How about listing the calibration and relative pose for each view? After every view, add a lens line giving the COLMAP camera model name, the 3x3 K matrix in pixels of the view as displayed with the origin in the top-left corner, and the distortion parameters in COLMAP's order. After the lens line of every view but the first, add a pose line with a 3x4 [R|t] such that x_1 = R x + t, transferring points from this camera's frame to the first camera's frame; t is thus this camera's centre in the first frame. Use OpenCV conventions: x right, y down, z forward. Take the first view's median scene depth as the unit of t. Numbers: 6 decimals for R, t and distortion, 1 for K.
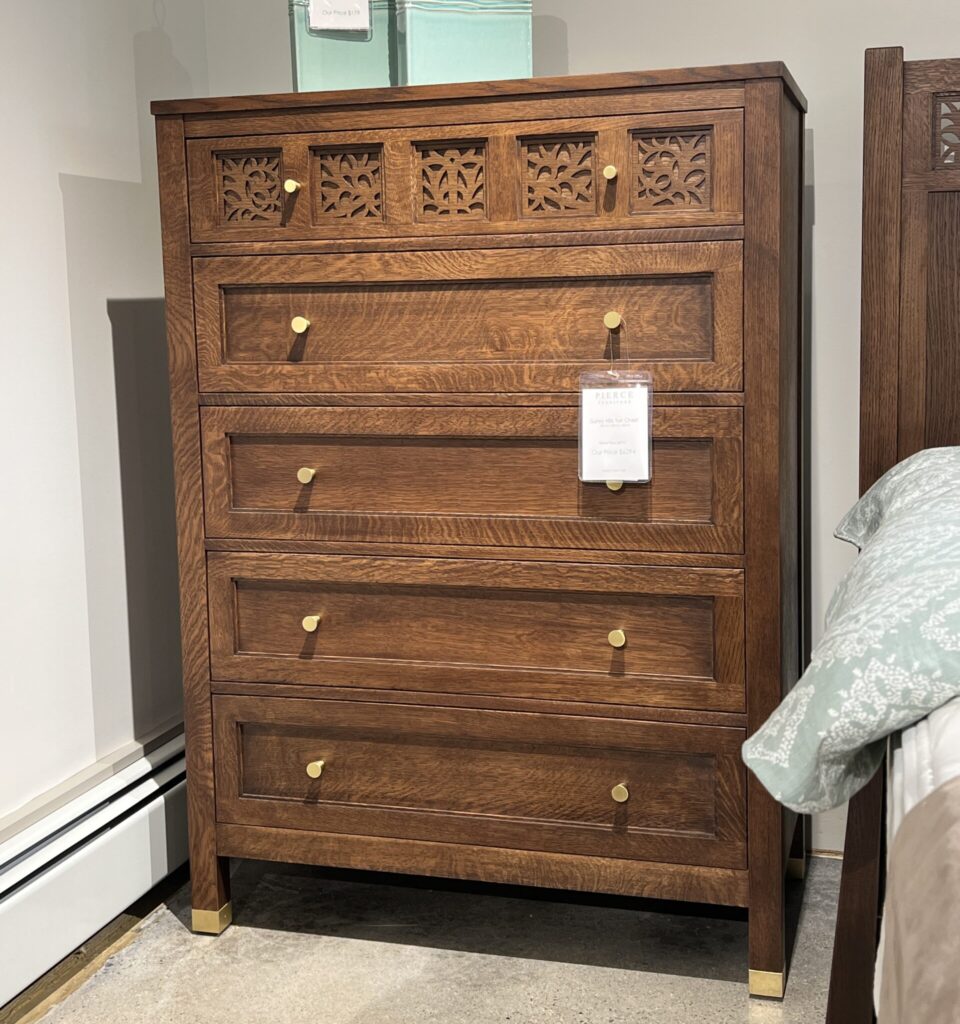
lens RADIAL K [[1495.2, 0, 479.5], [0, 1495.2, 508.7], [0, 0, 1]] dist [0.114515, 0.000000]
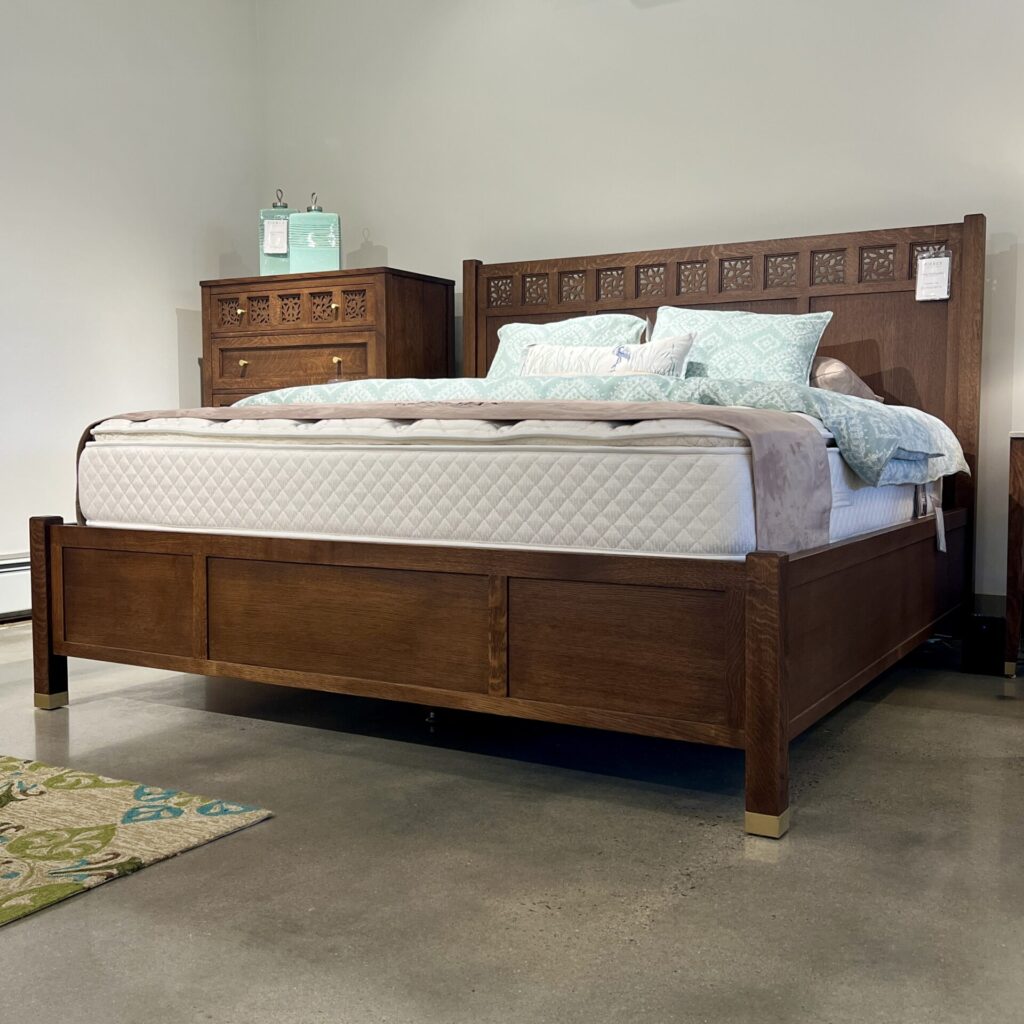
lens RADIAL K [[1188.5, 0, 512.0], [0, 1188.5, 514.8], [0, 0, 1]] dist [0.026342, 0.000000]
pose [[0.972324, 0.040181, -0.230155, 0.867587], [-0.053436, 0.997235, -0.051649, 0.236126], [0.227443, 0.062518, 0.971782, -0.952459]]
